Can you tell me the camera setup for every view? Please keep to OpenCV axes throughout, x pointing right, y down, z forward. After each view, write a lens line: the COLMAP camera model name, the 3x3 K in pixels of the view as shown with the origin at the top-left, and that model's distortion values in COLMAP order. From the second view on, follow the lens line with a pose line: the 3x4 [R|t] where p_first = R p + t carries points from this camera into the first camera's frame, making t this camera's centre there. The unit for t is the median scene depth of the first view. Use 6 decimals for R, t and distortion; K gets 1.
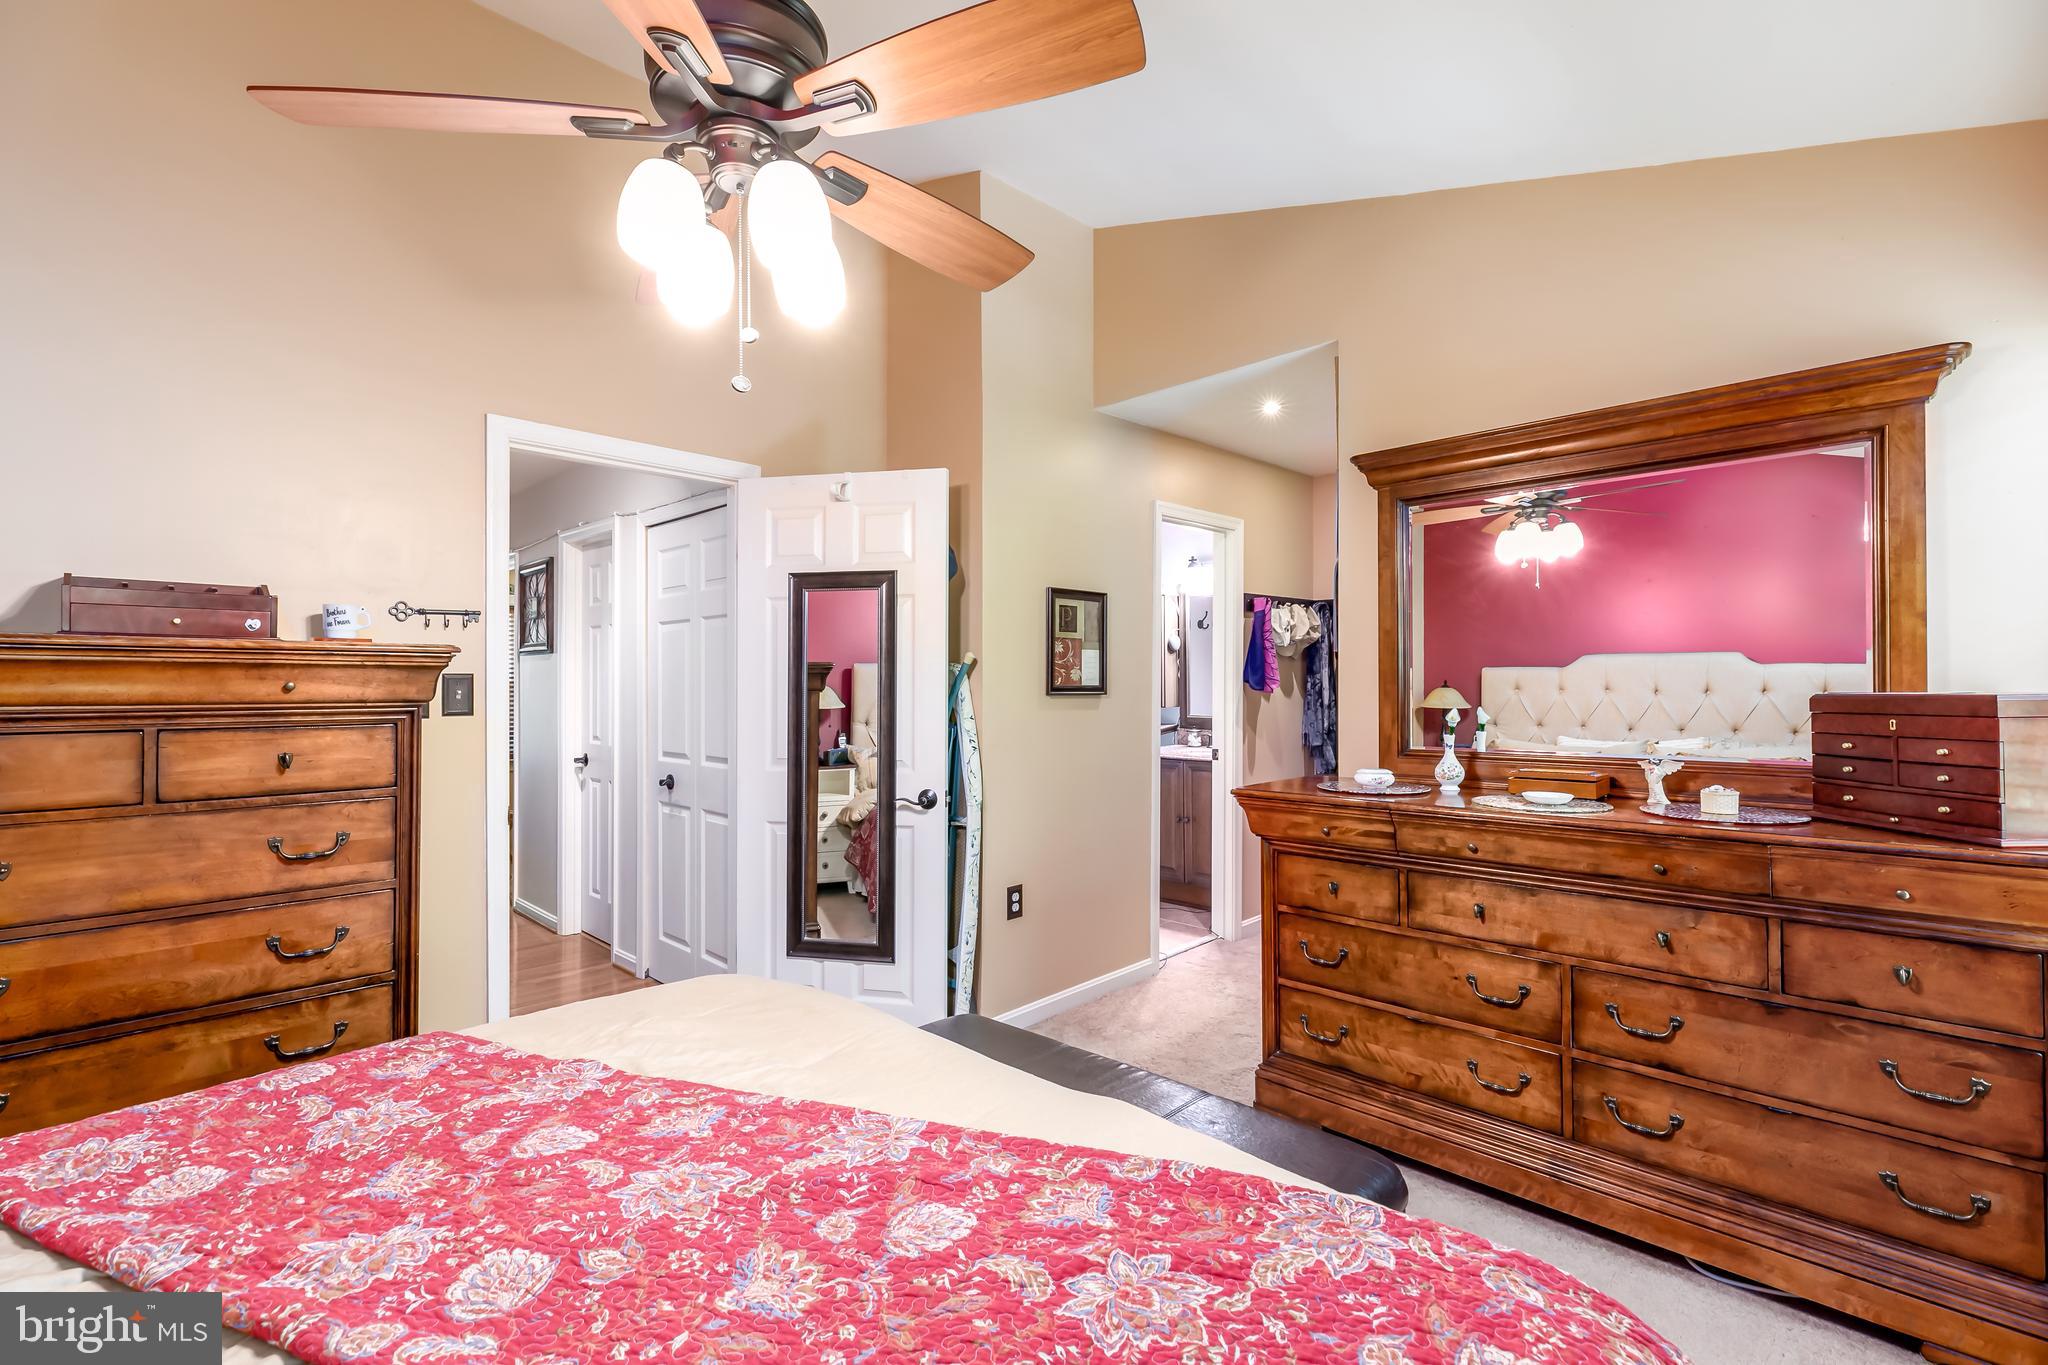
lens RADIAL K [[928.1, 0, 1031.0], [0, 928.1, 682.1], [0, 0, 1]] dist [0.003783, -0.001088]
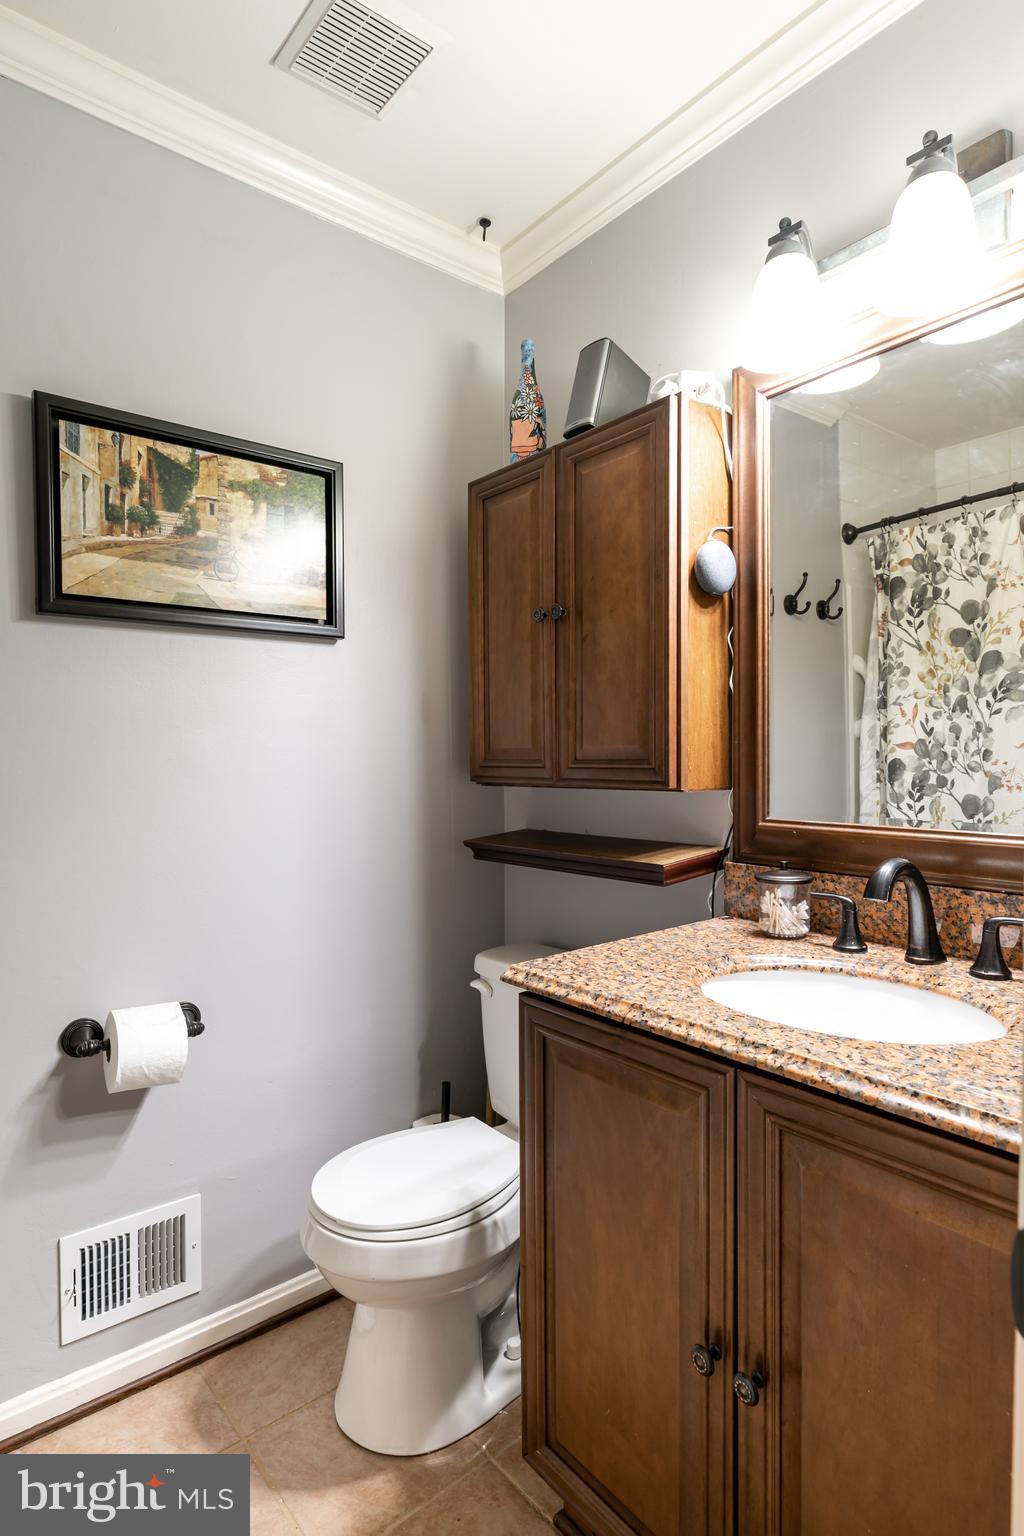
lens RADIAL K [[838.8, 0, 511.4], [0, 838.8, 764.8], [0, 0, 1]] dist [-0.031396, 0.000101]
pose [[0.992247, 0.003836, -0.124223, 0.124198], [-0.001389, 0.999803, 0.019778, 0.013786], [0.124274, -0.019452, 0.992057, 0.733703]]
